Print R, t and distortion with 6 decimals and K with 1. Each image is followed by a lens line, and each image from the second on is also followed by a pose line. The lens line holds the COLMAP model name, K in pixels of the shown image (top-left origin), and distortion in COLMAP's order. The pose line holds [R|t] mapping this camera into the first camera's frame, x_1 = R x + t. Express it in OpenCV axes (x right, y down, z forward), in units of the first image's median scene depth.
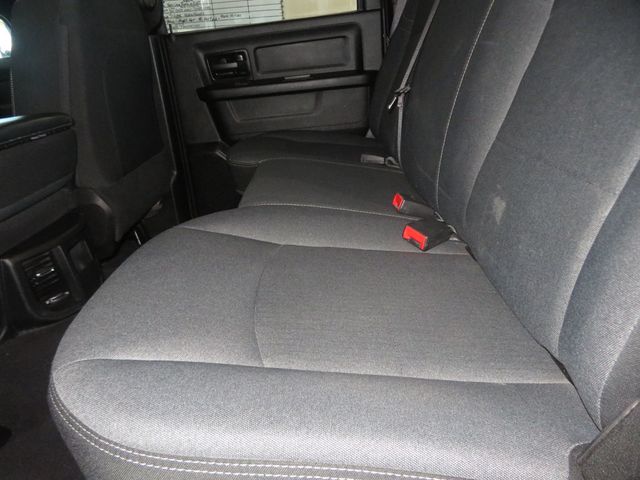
lens RADIAL K [[476.0, 0, 318.7], [0, 476.0, 236.1], [0, 0, 1]] dist [0.003222, 0.008732]
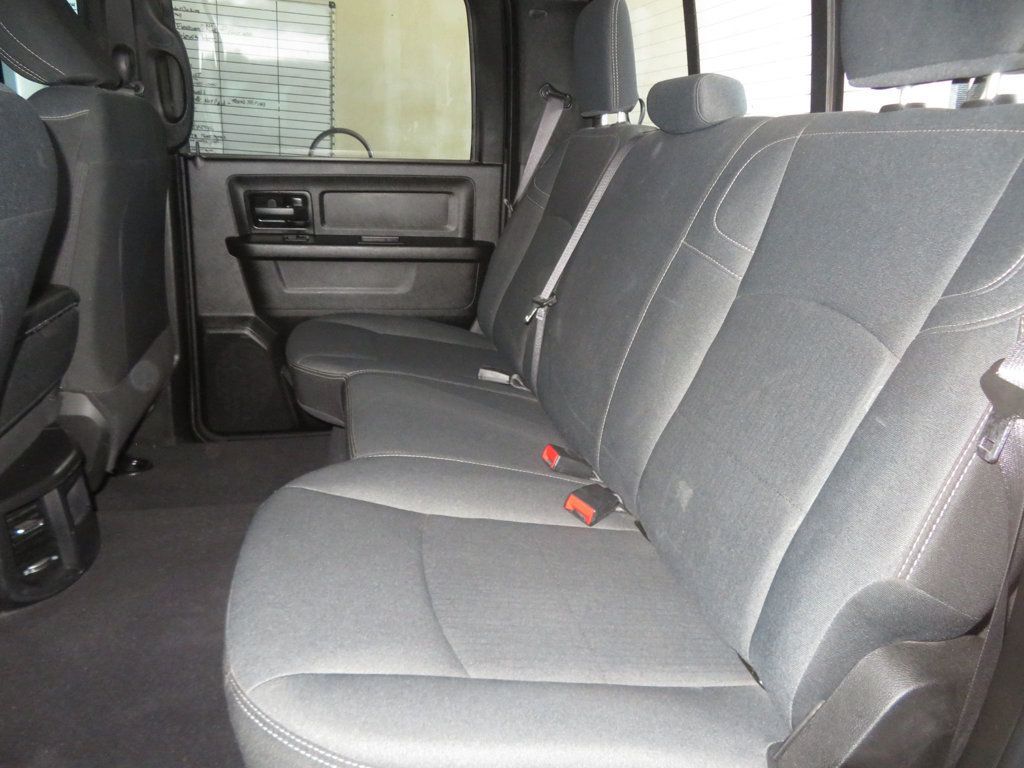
lens RADIAL K [[761.6, 0, 517.2], [0, 761.6, 379.4], [0, 0, 1]] dist [0.003222, 0.008732]
pose [[0.966884, 0.067950, 0.246002, -0.254316], [-0.051425, 0.996006, -0.072994, -0.121144], [-0.249980, 0.057926, 0.966517, -0.301666]]
